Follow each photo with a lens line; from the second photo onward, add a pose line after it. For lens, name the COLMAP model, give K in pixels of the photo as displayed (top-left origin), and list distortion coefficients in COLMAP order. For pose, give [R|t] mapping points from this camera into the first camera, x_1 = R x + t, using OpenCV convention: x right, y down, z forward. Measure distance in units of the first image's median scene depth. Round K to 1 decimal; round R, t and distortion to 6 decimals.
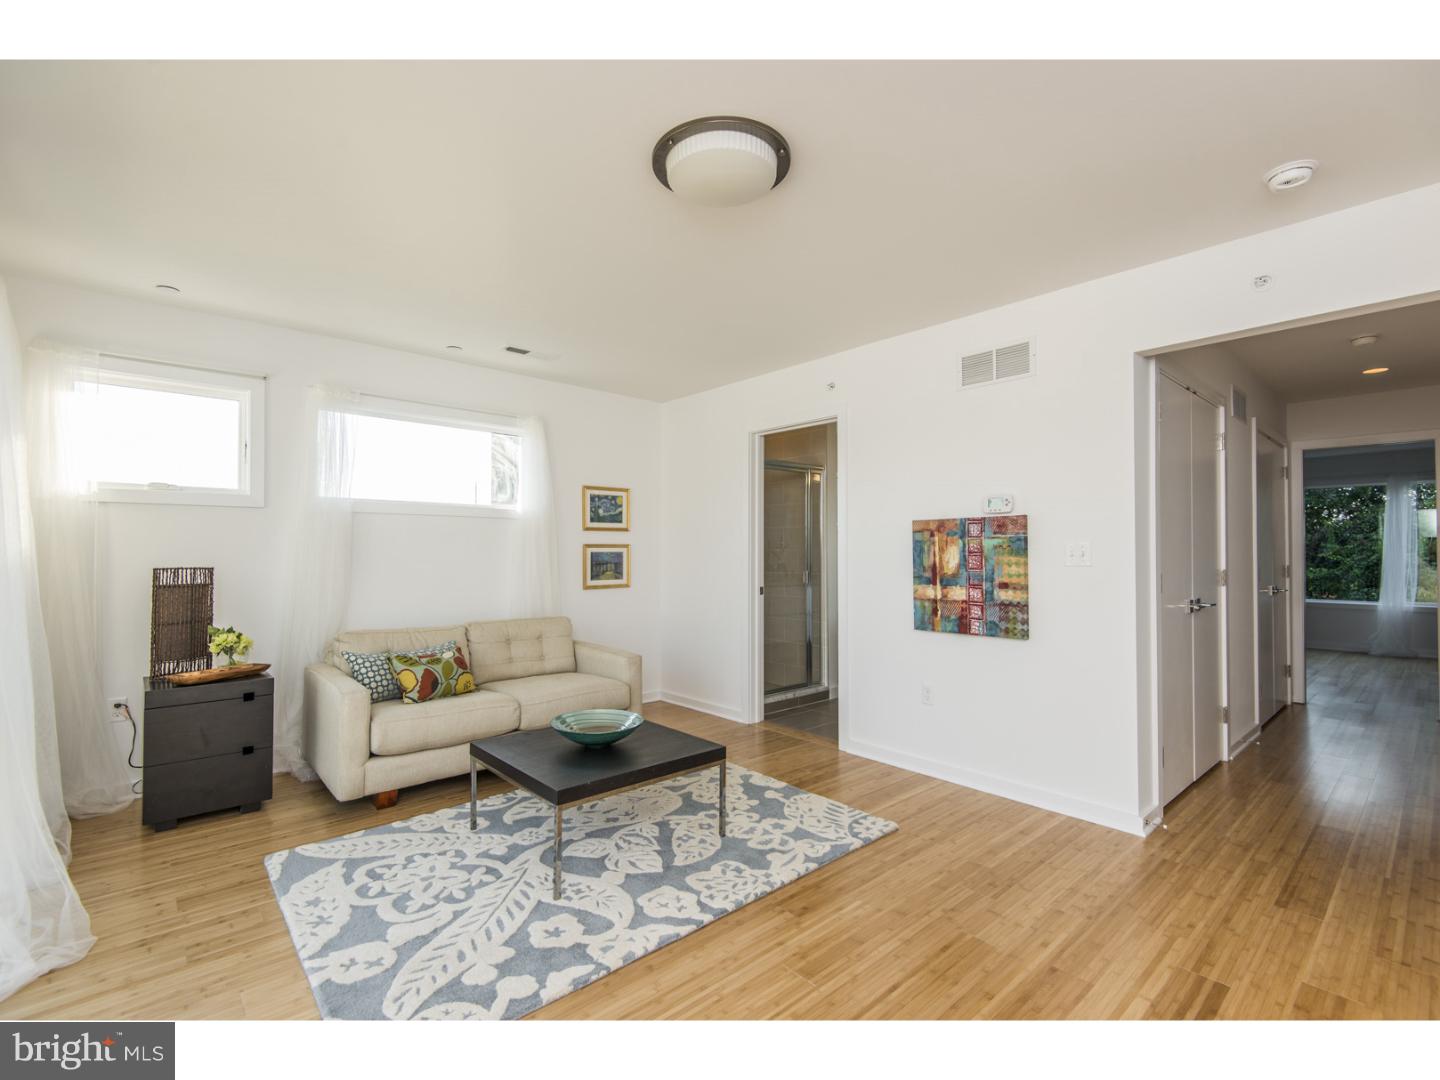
lens RADIAL K [[653.2, 0, 718.0], [0, 653.2, 538.5], [0, 0, 1]] dist [0.016548, -0.011340]
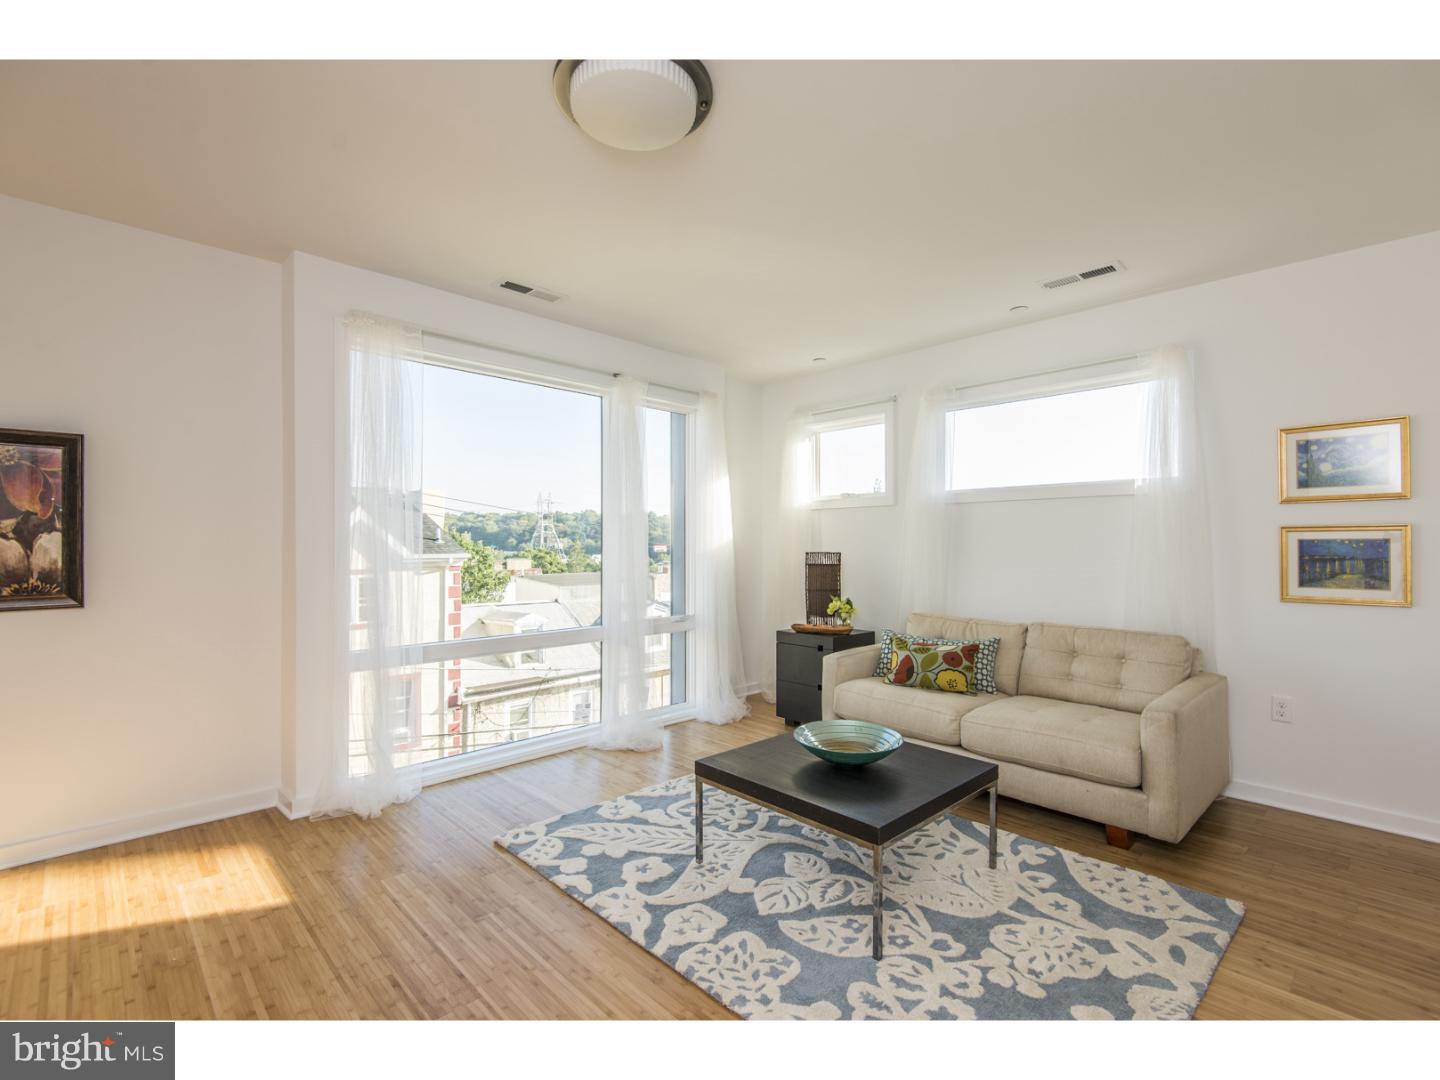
lens RADIAL K [[653.2, 0, 724.6], [0, 653.2, 541.3], [0, 0, 1]] dist [0.016548, -0.011340]
pose [[0.041081, -0.005738, -0.999139, 0.691483], [0.021871, 0.999749, -0.004843, 0.025799], [0.998916, -0.021653, 0.041196, 0.840750]]
